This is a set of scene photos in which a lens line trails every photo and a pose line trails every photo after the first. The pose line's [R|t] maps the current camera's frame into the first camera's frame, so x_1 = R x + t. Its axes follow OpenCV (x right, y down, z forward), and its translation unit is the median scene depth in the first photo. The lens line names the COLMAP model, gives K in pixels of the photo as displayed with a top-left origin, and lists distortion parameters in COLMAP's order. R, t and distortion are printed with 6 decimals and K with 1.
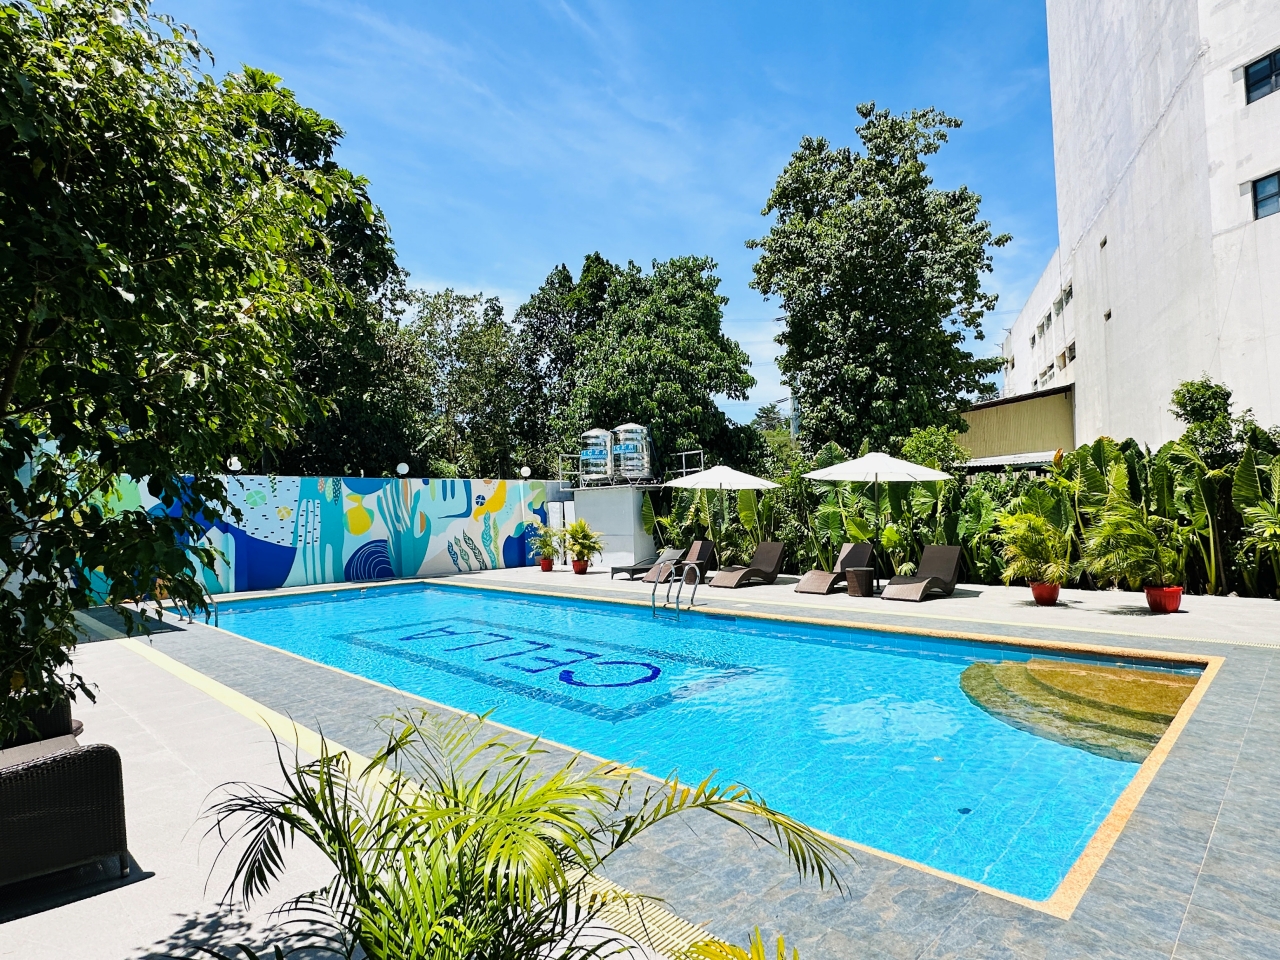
lens RADIAL K [[716.6, 0, 640.0], [0, 716.6, 480.0], [0, 0, 1]] dist [0.005571, 0.000483]
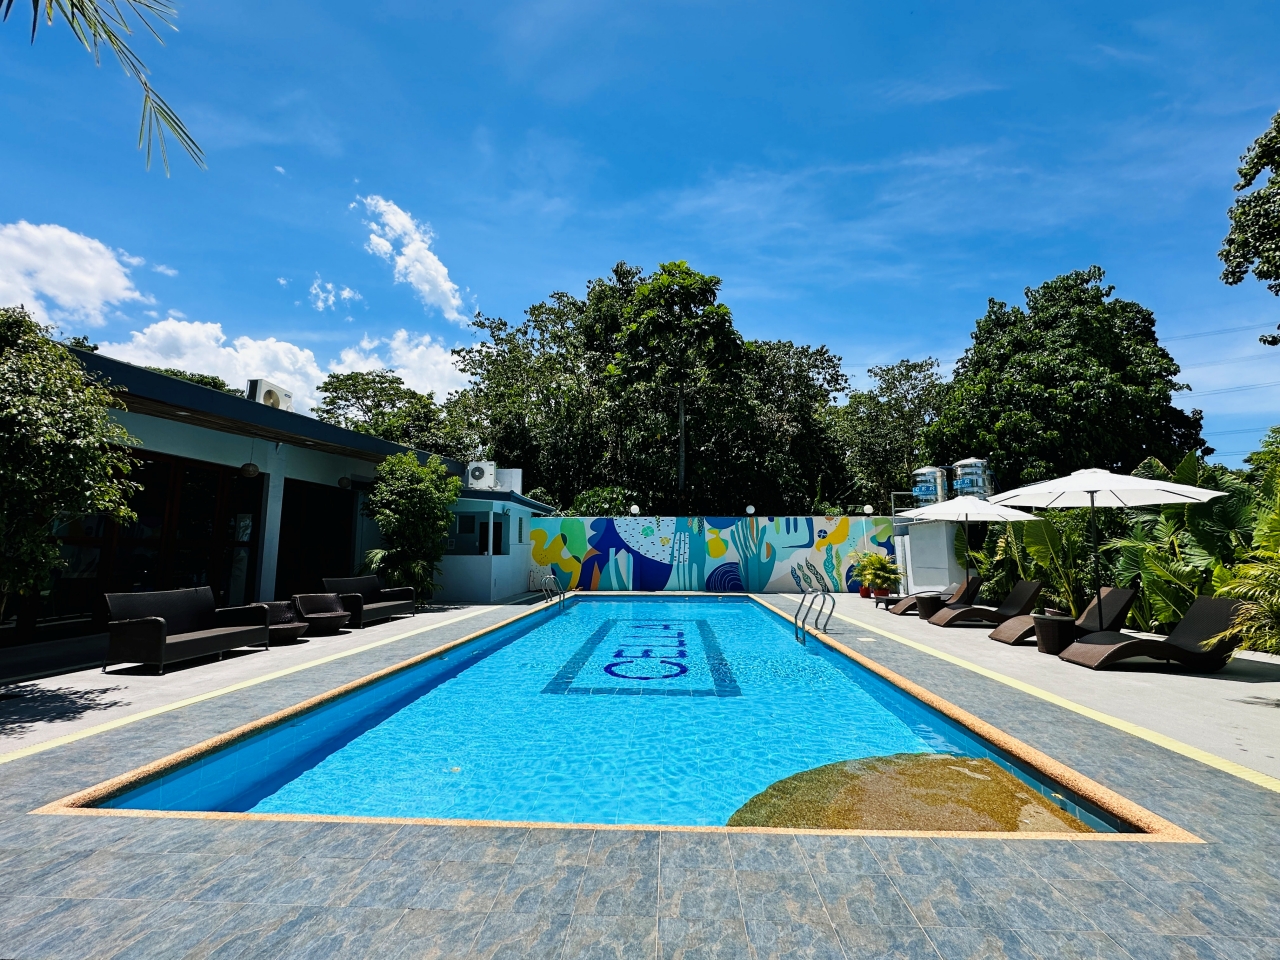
lens RADIAL K [[552.7, 0, 640.0], [0, 552.7, 480.0], [0, 0, 1]] dist [-0.002174, -0.000309]
pose [[0.655991, -0.071330, -0.751391, 0.293122], [0.013143, 0.996453, -0.083120, 0.011275], [0.754655, 0.044651, 0.654601, 0.157632]]
